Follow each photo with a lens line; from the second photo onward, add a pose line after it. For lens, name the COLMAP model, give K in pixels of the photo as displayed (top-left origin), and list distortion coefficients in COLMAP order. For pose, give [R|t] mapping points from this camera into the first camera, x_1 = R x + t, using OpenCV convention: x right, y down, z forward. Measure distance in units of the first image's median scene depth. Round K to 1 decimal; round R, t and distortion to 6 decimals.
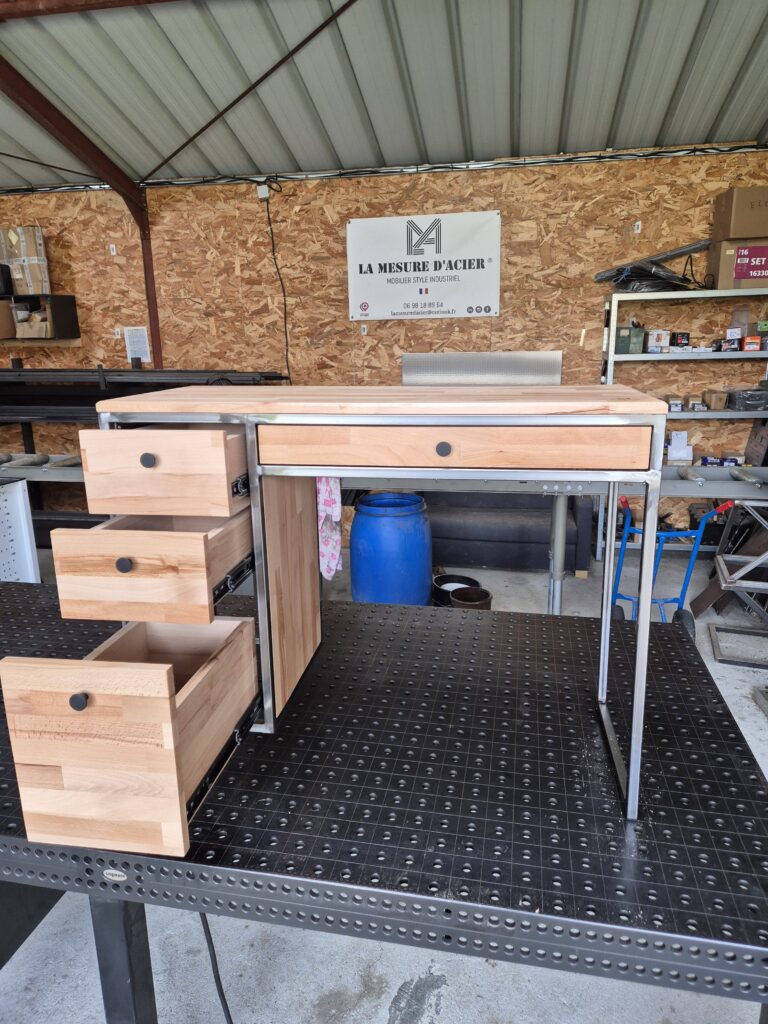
lens RADIAL K [[684.7, 0, 399.2], [0, 684.7, 509.6], [0, 0, 1]] dist [0.066937, -0.058223]
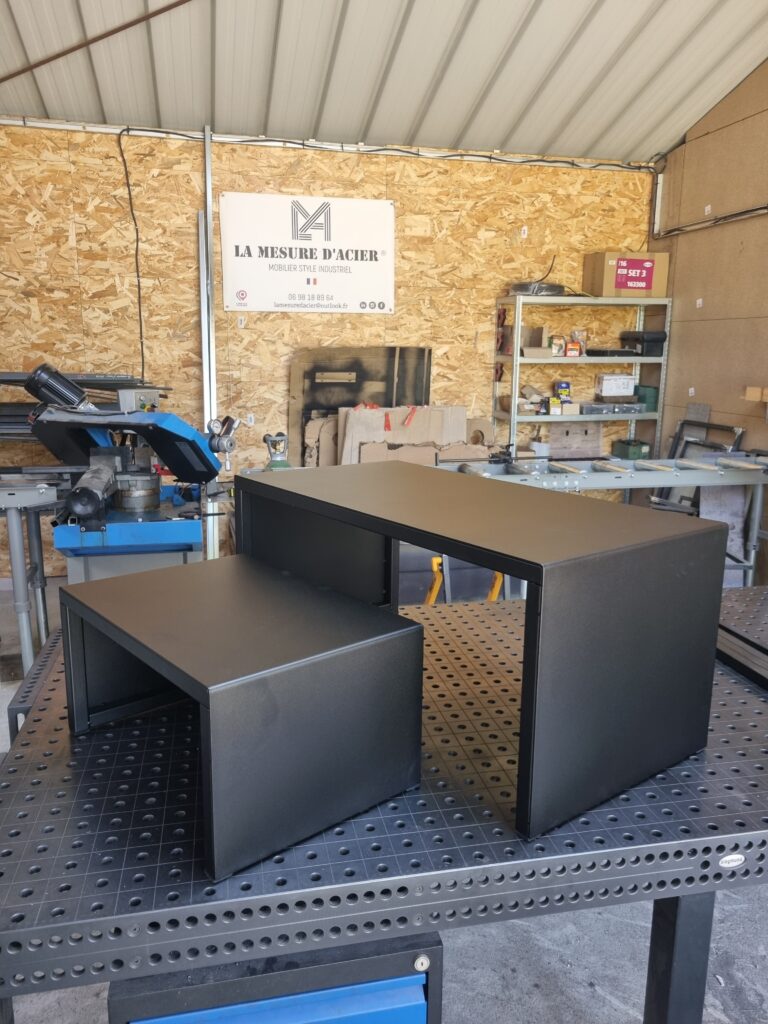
lens RADIAL K [[773.5, 0, 391.3], [0, 773.5, 513.6], [0, 0, 1]] dist [0.063729, -0.049222]
pose [[0.915512, -0.057345, 0.398182, -0.282422], [0.072159, 0.997144, -0.022305, 0.009383], [-0.395765, 0.049153, 0.917035, 0.058176]]
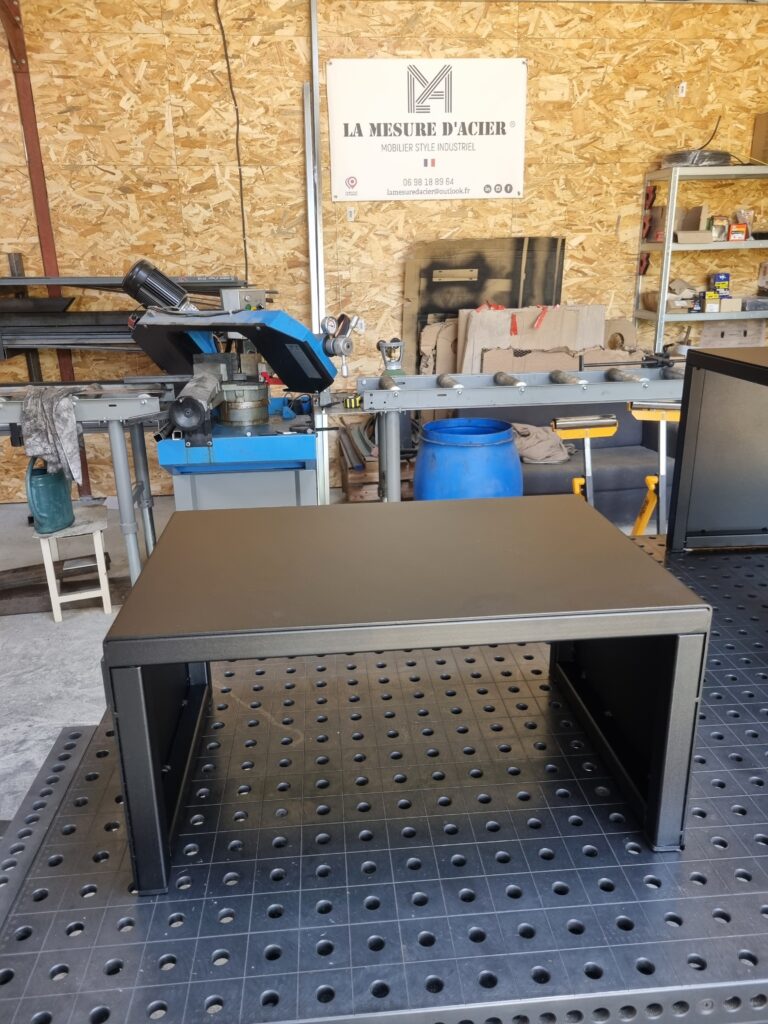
lens RADIAL K [[773.5, 0, 386.9], [0, 773.5, 516.9], [0, 0, 1]] dist [0.063729, -0.049222]
pose [[0.959730, -0.087581, 0.266922, -0.277276], [0.070114, 0.994768, 0.074302, 0.010592], [-0.272033, -0.052595, 0.960850, 0.144449]]
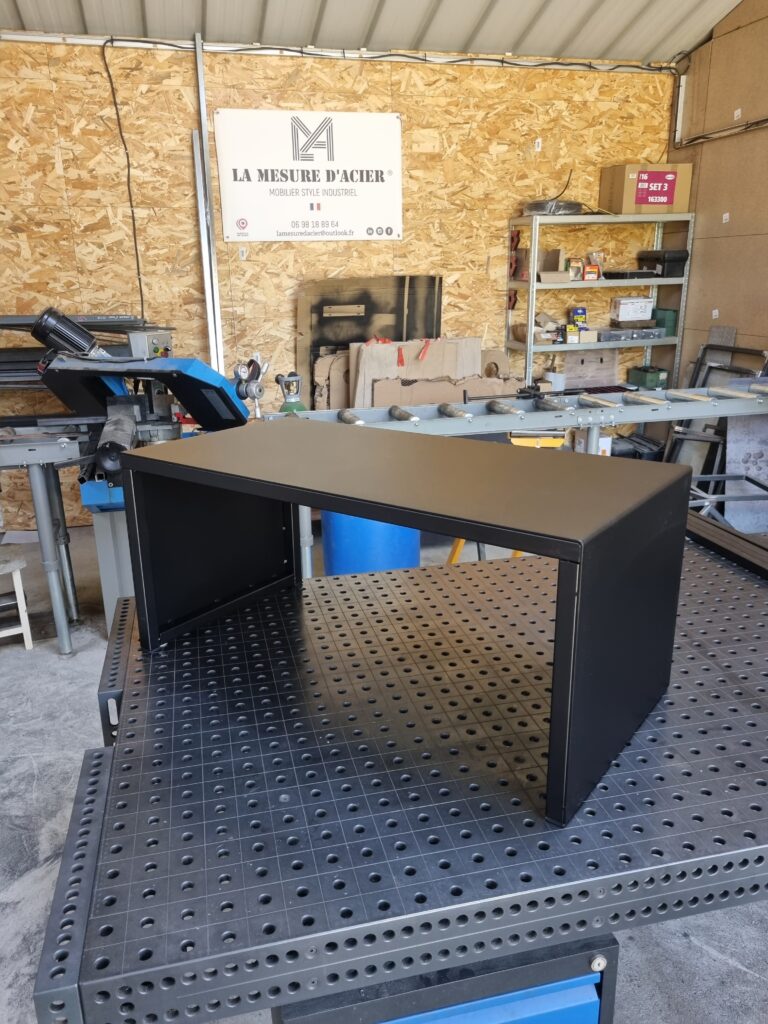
lens RADIAL K [[773.5, 0, 378.9], [0, 773.5, 521.0], [0, 0, 1]] dist [0.063729, -0.049222]
pose [[0.907843, -0.126165, 0.399878, -0.314960], [0.103353, 0.991565, 0.078206, -0.007427], [-0.406372, -0.029670, 0.913226, 0.098414]]
